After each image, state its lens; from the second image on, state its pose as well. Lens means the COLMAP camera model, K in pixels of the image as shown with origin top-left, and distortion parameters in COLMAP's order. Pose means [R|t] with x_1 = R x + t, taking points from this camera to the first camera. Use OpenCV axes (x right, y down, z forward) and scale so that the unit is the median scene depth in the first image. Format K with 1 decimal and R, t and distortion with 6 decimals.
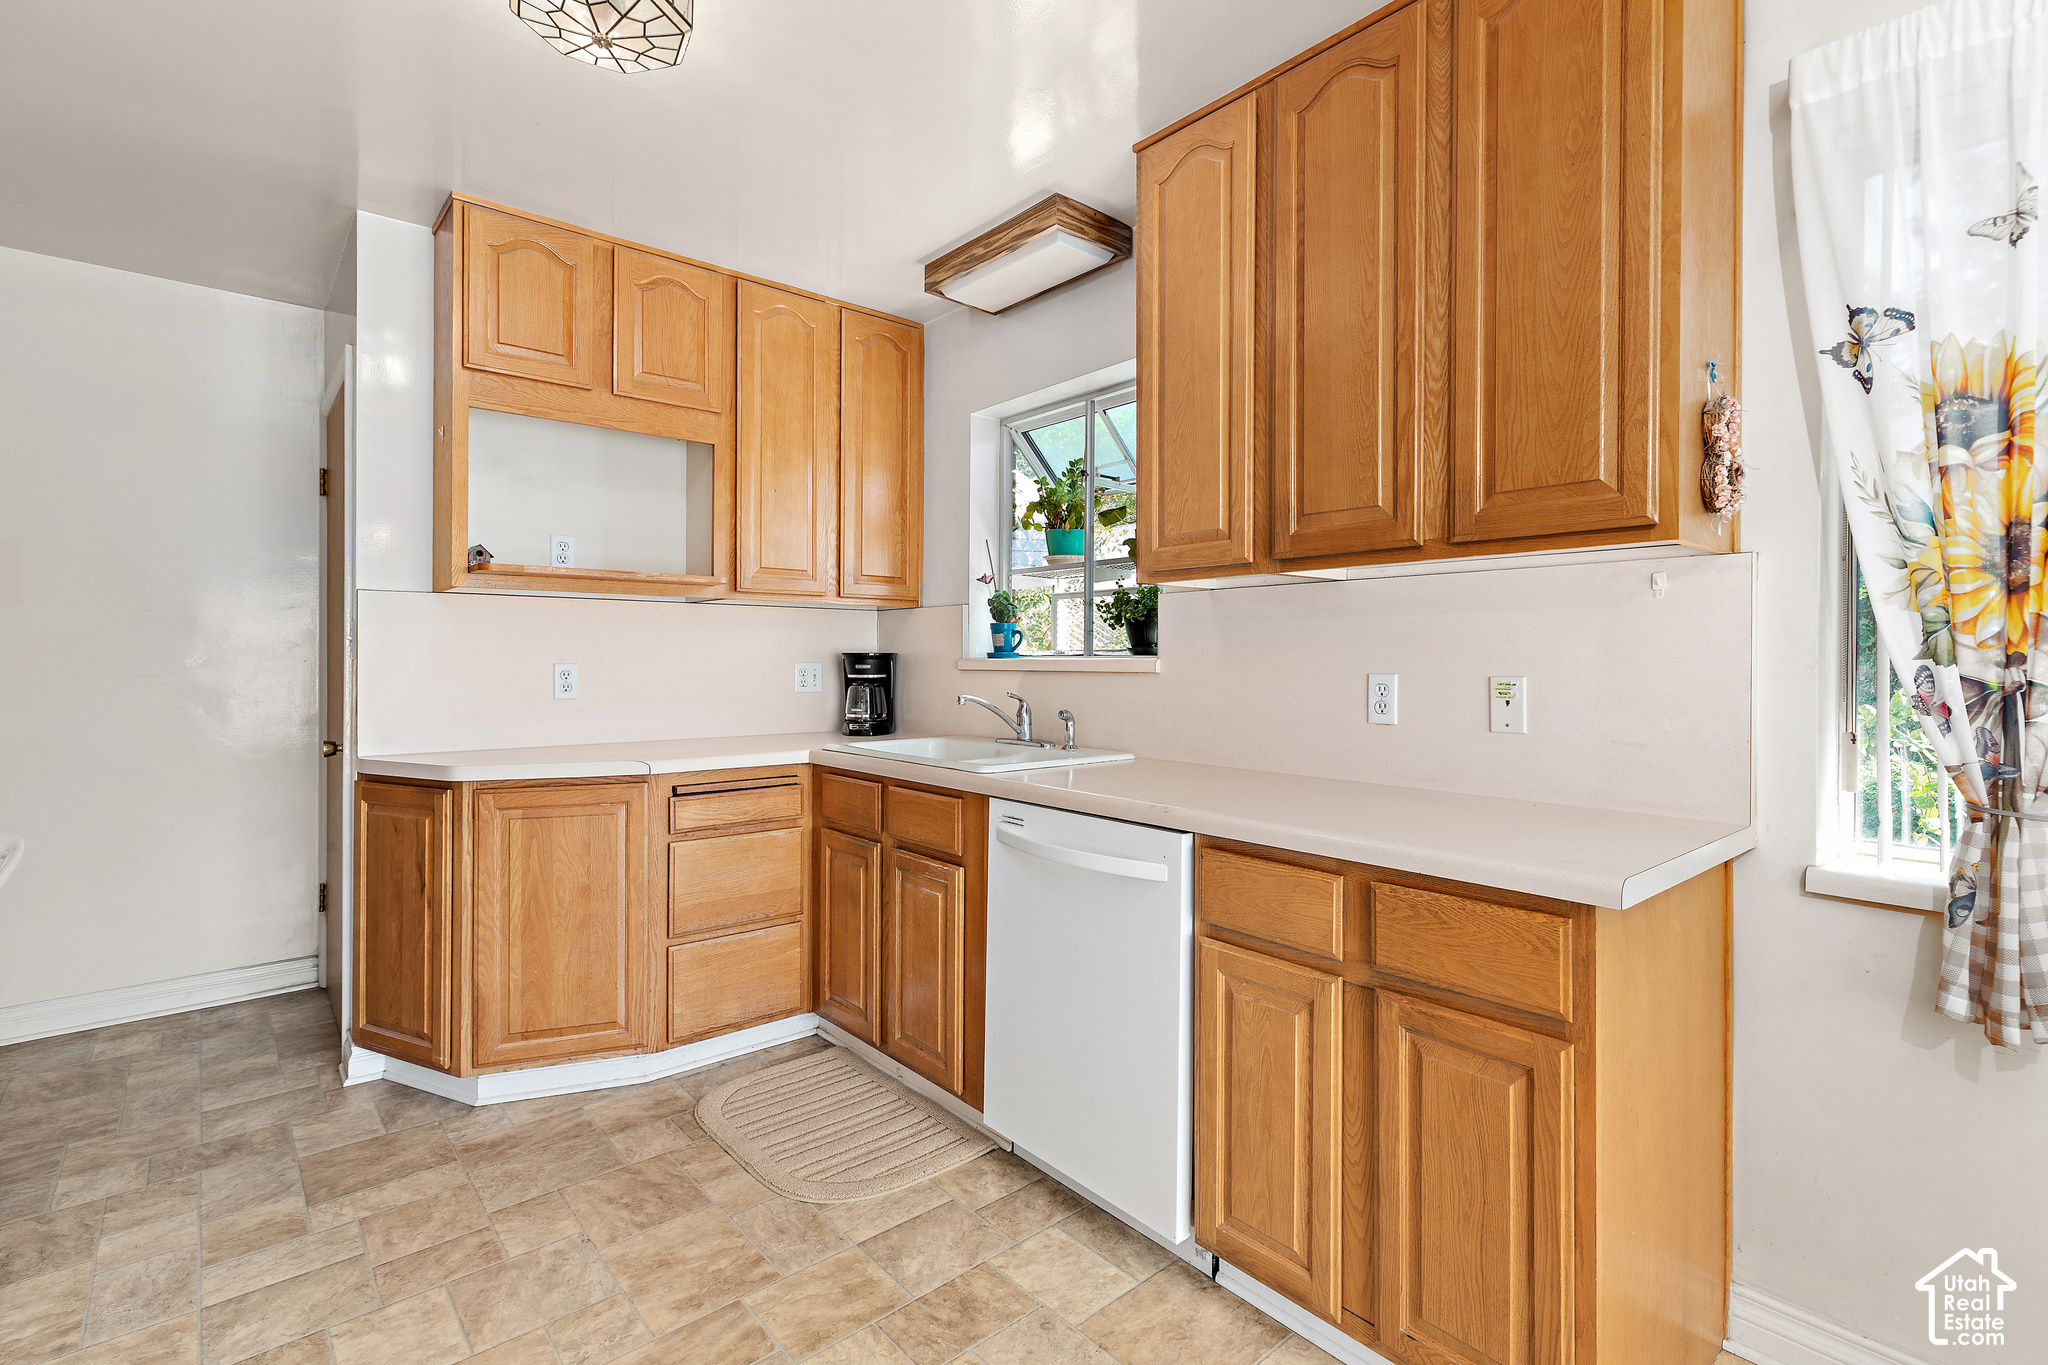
lens RADIAL K [[947.2, 0, 1036.0], [0, 947.2, 658.0], [0, 0, 1]] dist [0.002130, 0.000574]
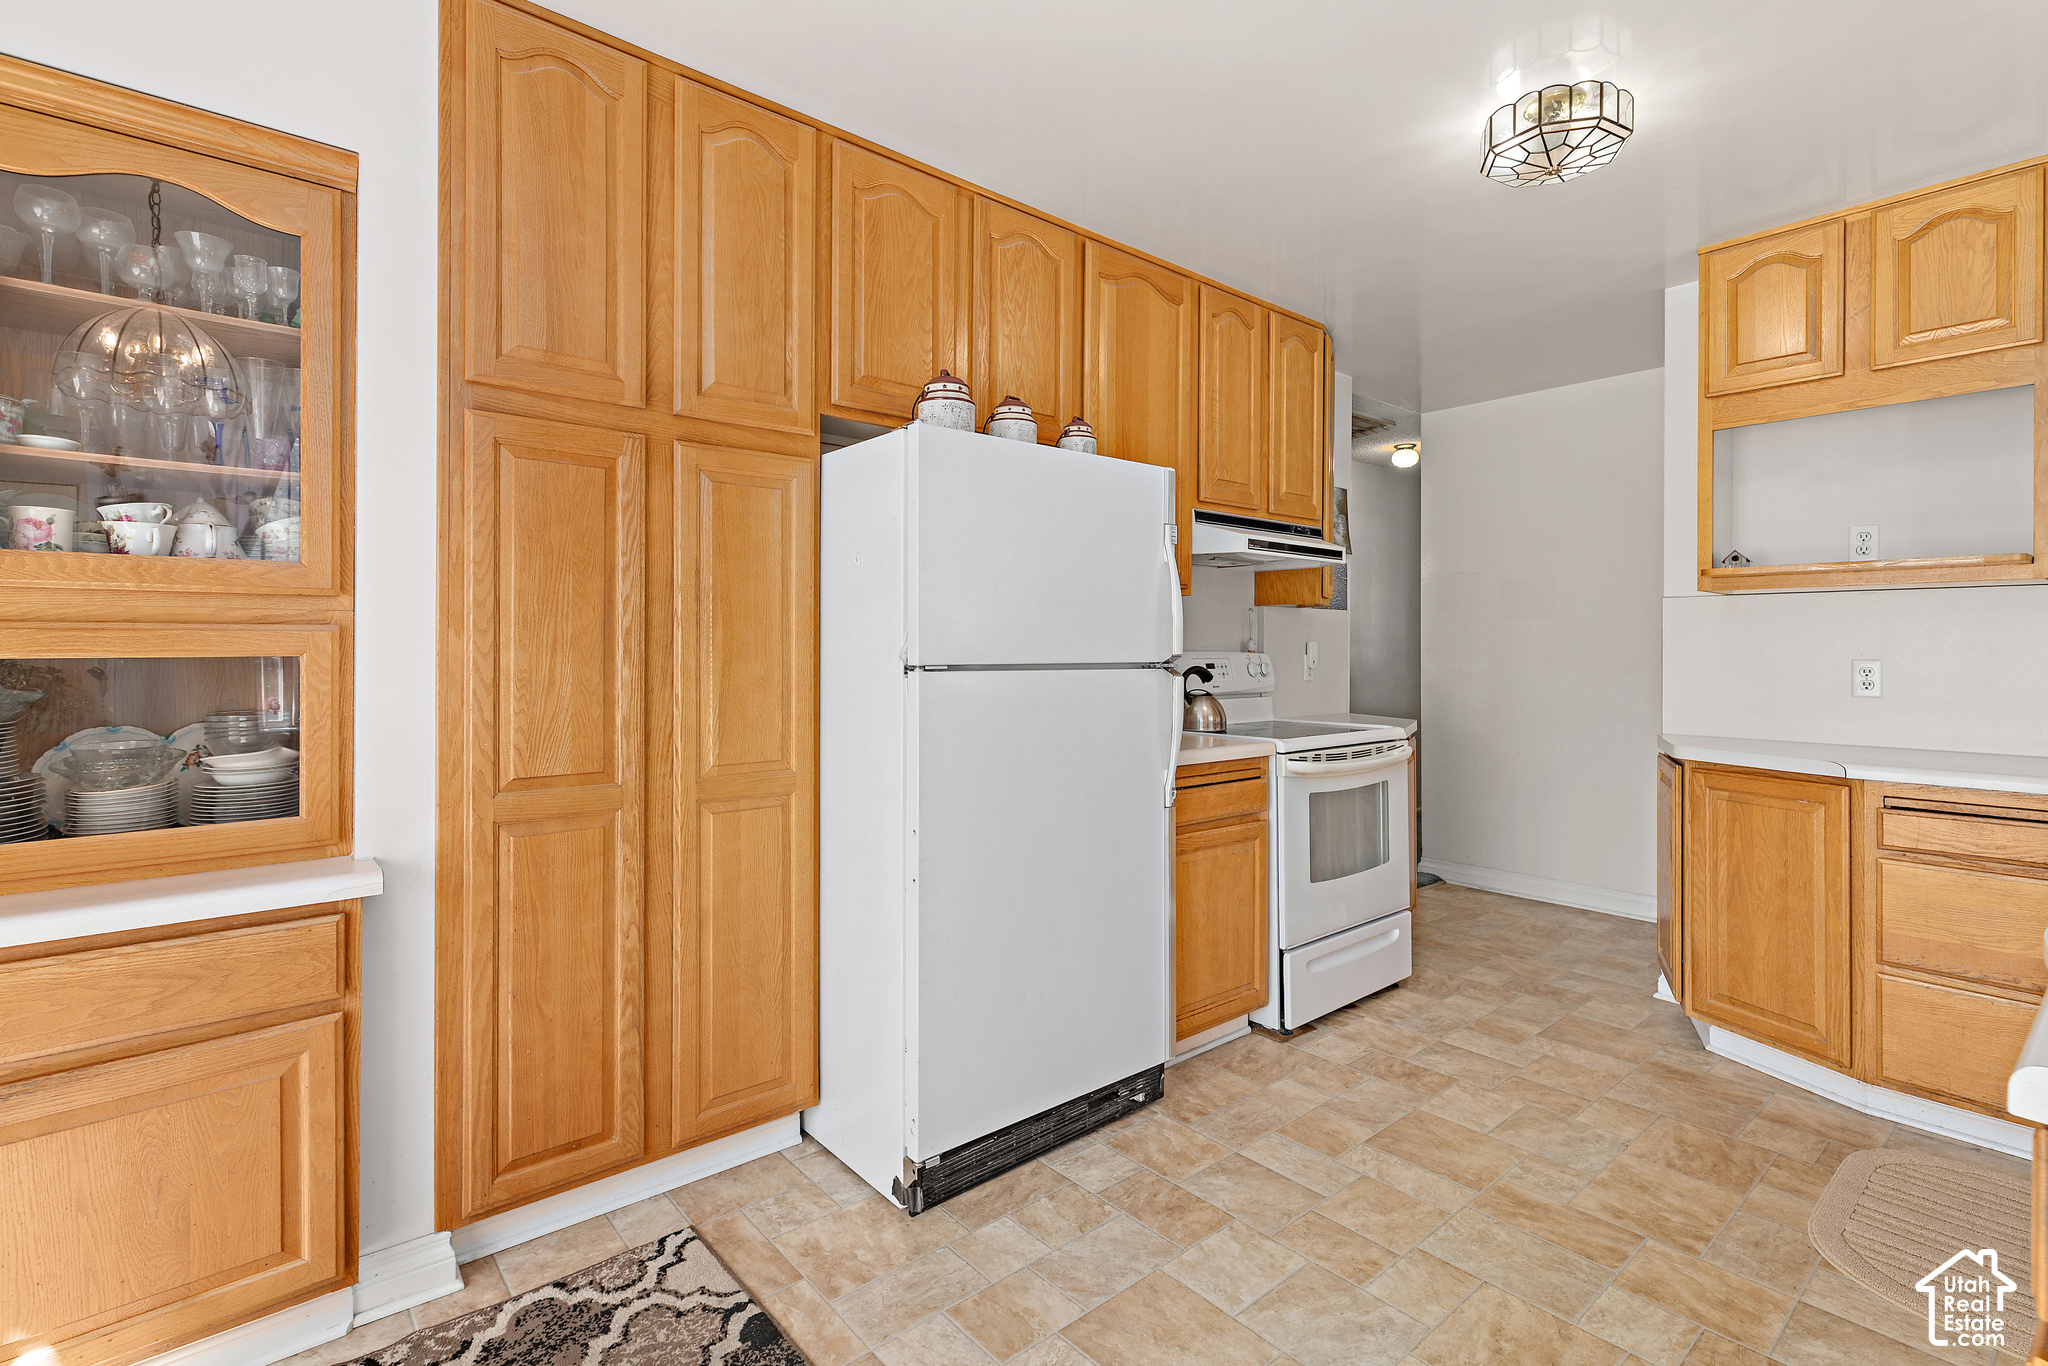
lens RADIAL K [[947.2, 0, 1036.0], [0, 947.2, 658.5], [0, 0, 1]] dist [0.002130, 0.000574]
pose [[-0.012498, 0.008077, -0.999889, 0.558104], [-0.003891, 0.999959, 0.008126, -0.000119], [0.999914, 0.003992, -0.012466, 0.215102]]
